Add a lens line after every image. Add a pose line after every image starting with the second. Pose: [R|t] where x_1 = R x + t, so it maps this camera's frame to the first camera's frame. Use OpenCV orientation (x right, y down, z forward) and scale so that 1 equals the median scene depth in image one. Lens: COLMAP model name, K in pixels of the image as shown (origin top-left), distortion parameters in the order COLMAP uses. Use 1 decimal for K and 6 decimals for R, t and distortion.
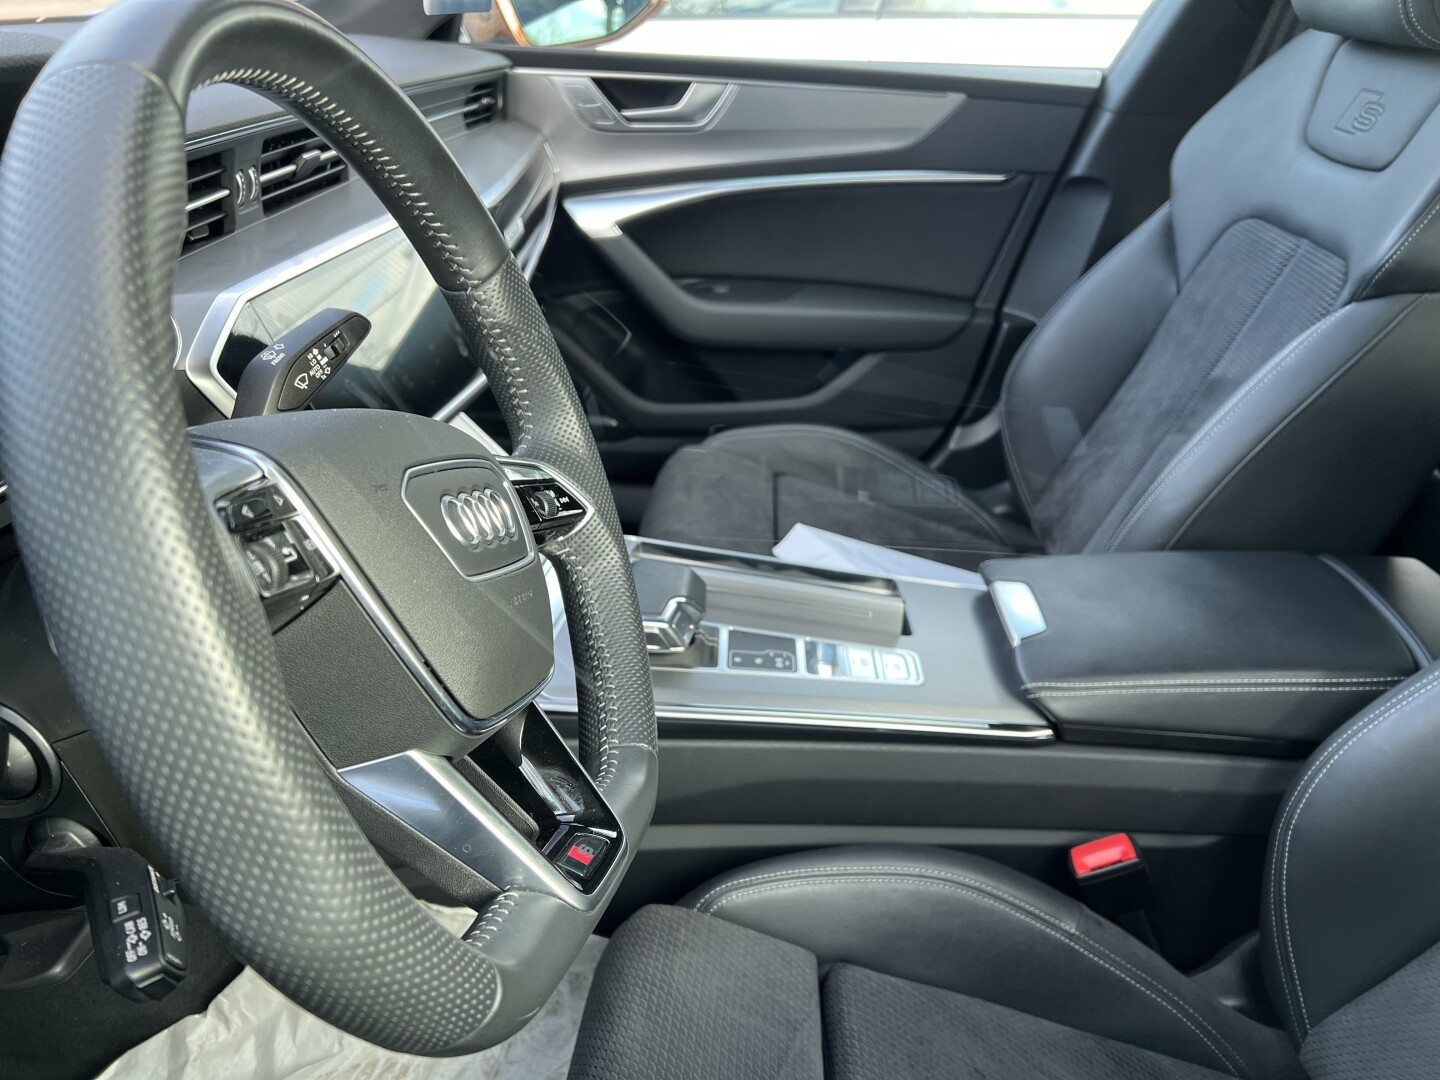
lens RADIAL K [[1089.0, 0, 717.3], [0, 1089.0, 534.0], [0, 0, 1]] dist [0.049983, -0.060895]
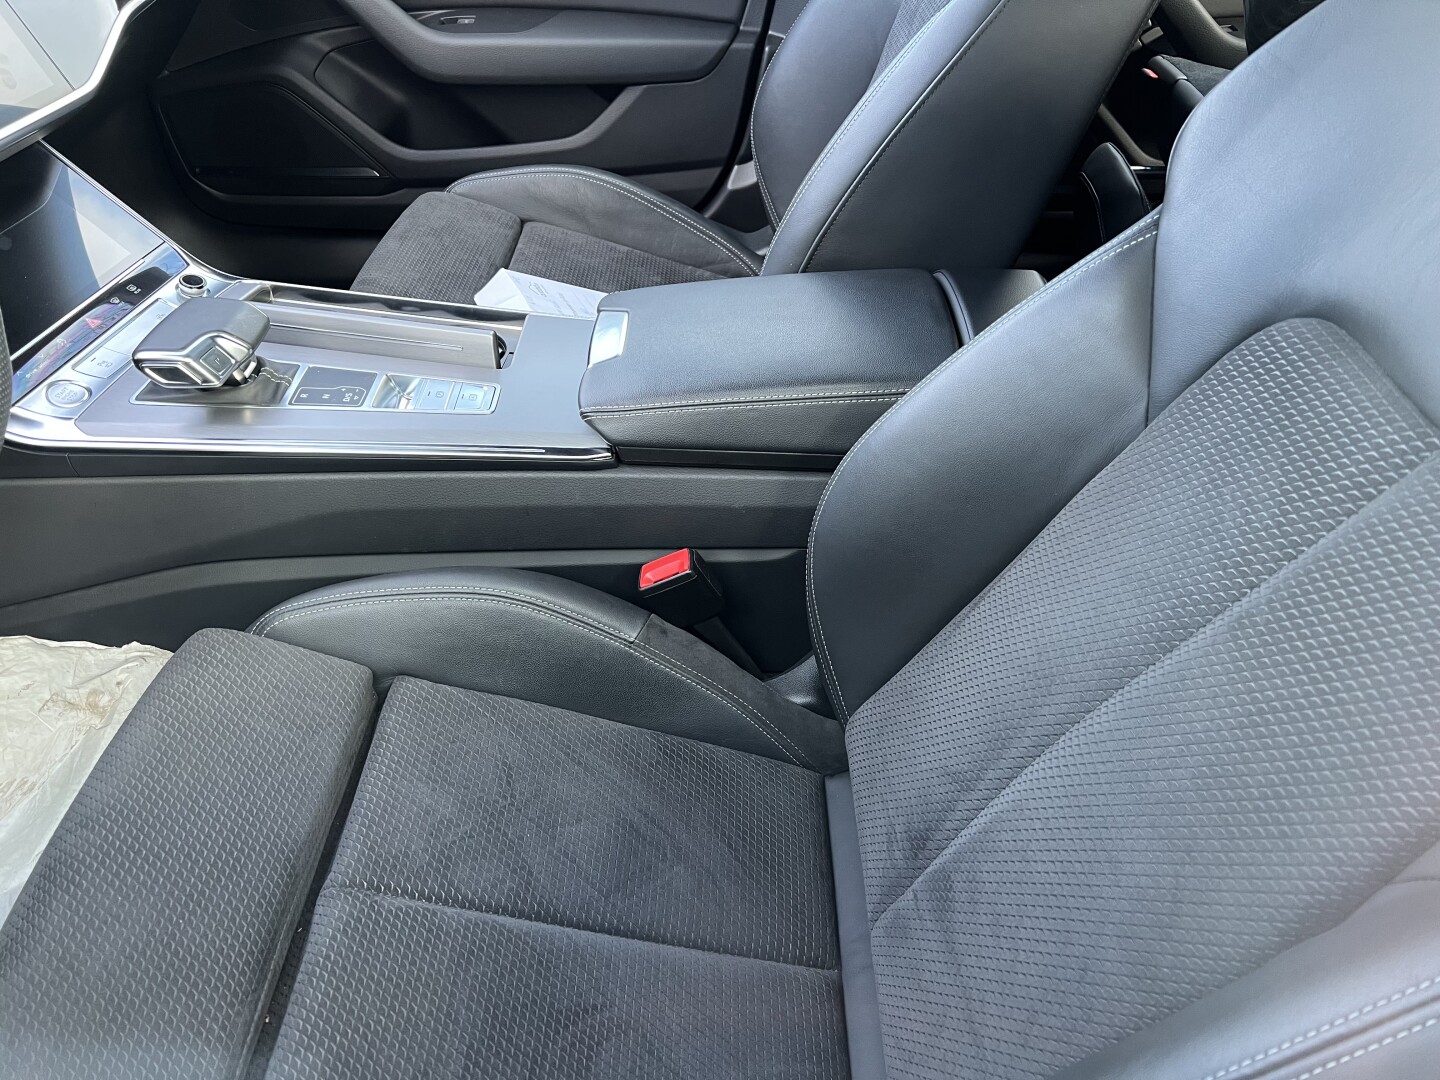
lens RADIAL K [[1089.0, 0, 708.8], [0, 1089.0, 505.2], [0, 0, 1]] dist [0.049983, -0.060895]
pose [[0.999182, -0.036356, -0.017706, 0.404958], [0.038915, 0.983527, 0.176524, 0.051087], [0.010997, -0.177069, 0.984137, -0.005976]]
